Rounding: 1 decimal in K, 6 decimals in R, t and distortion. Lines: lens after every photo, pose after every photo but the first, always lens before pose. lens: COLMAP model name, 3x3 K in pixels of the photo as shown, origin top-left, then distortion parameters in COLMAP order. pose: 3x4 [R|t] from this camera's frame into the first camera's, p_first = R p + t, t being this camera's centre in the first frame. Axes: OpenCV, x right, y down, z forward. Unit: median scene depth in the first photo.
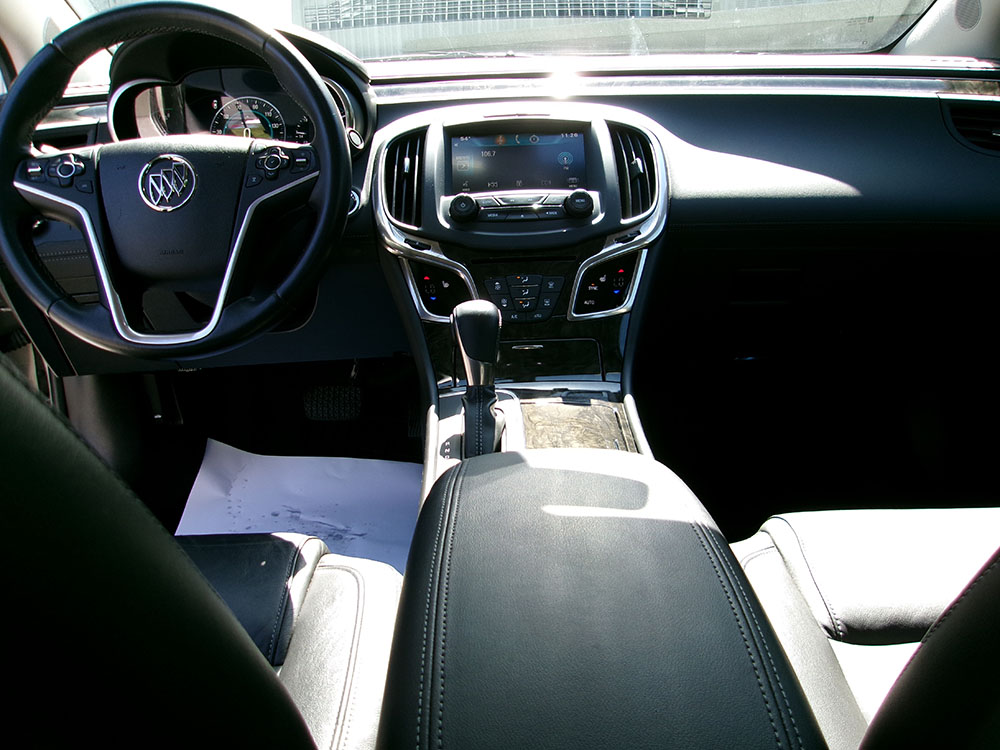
lens RADIAL K [[779.0, 0, 504.7], [0, 779.0, 377.4], [0, 0, 1]] dist [-0.029639, 0.078802]
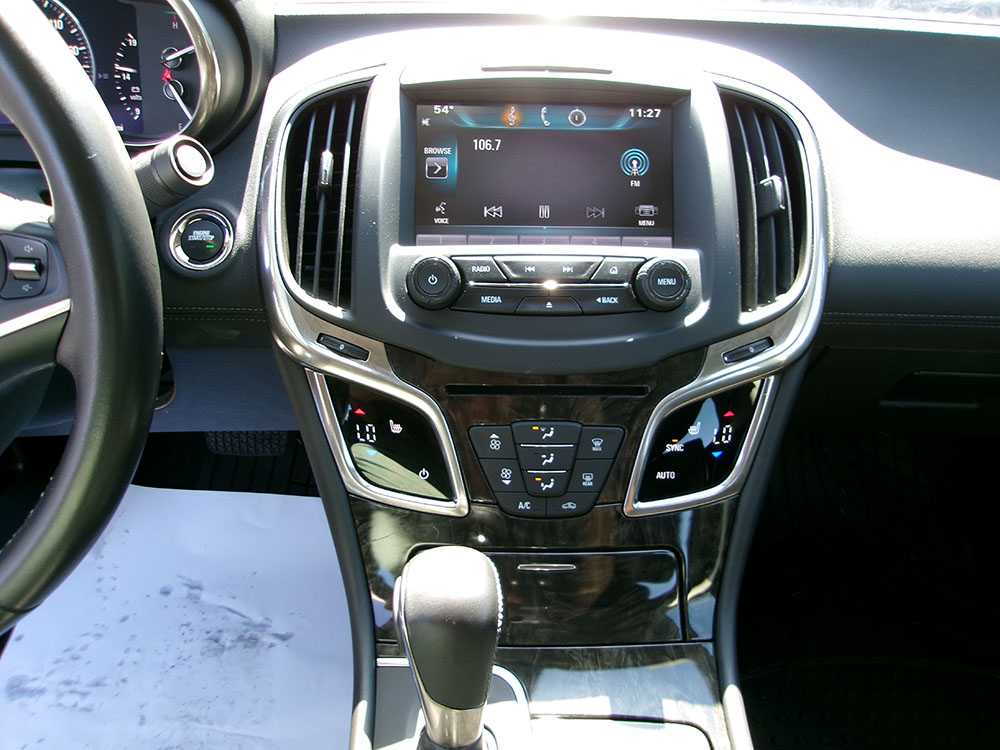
lens RADIAL K [[779.0, 0, 504.7], [0, 779.0, 377.4], [0, 0, 1]] dist [-0.029639, 0.078802]
pose [[0.998742, 0.041380, 0.028322, -0.018666], [-0.046859, 0.971261, 0.233360, -0.273810], [-0.017852, -0.234394, 0.971978, 0.489133]]
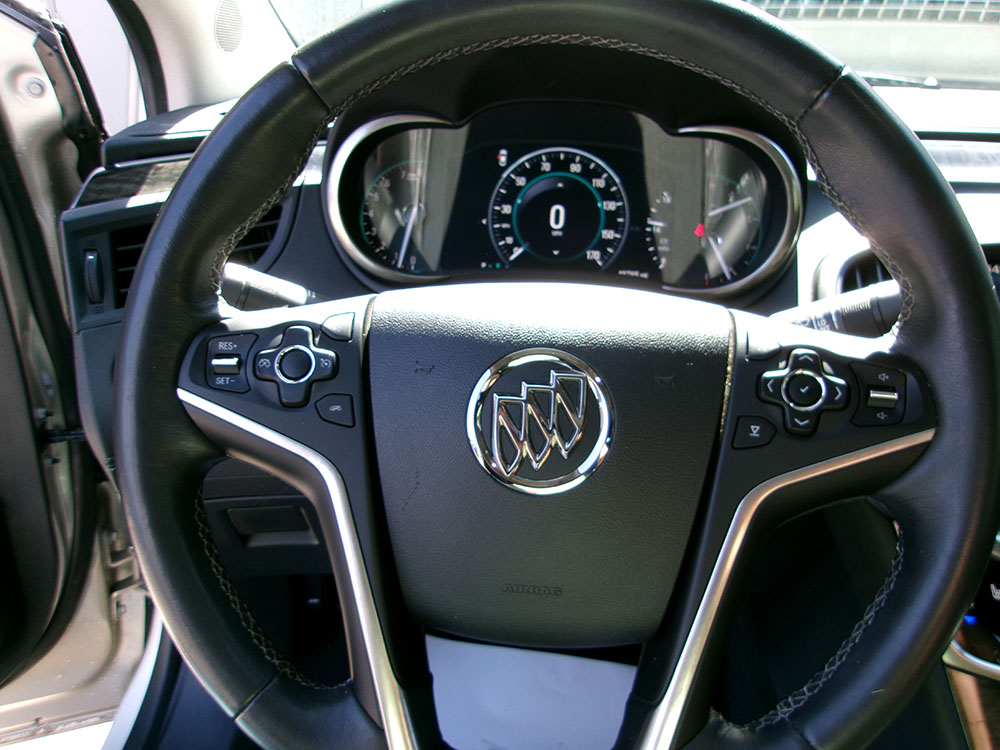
lens RADIAL K [[779.0, 0, 504.7], [0, 779.0, 377.4], [0, 0, 1]] dist [-0.029639, 0.078802]
pose [[0.994039, 0.088473, -0.063703, -0.357013], [-0.086366, 0.995645, 0.035108, -0.239869], [0.066532, -0.029397, 0.997351, 0.496684]]
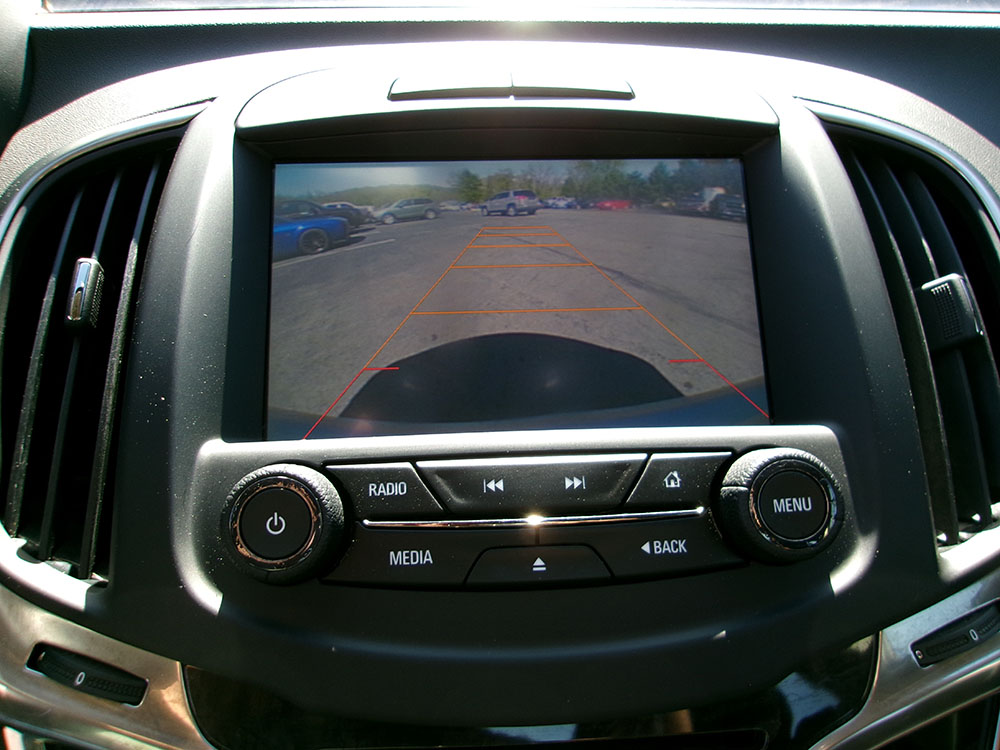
lens RADIAL K [[781.1, 0, 500.0], [0, 781.1, 375.0], [0, 0, 1]] dist [-0.006934, 0.005120]
pose [[0.998851, 0.008400, 0.047187, -0.000470], [-0.012546, 0.996018, 0.088269, -0.278873], [-0.046257, -0.088759, 0.994978, 0.762648]]
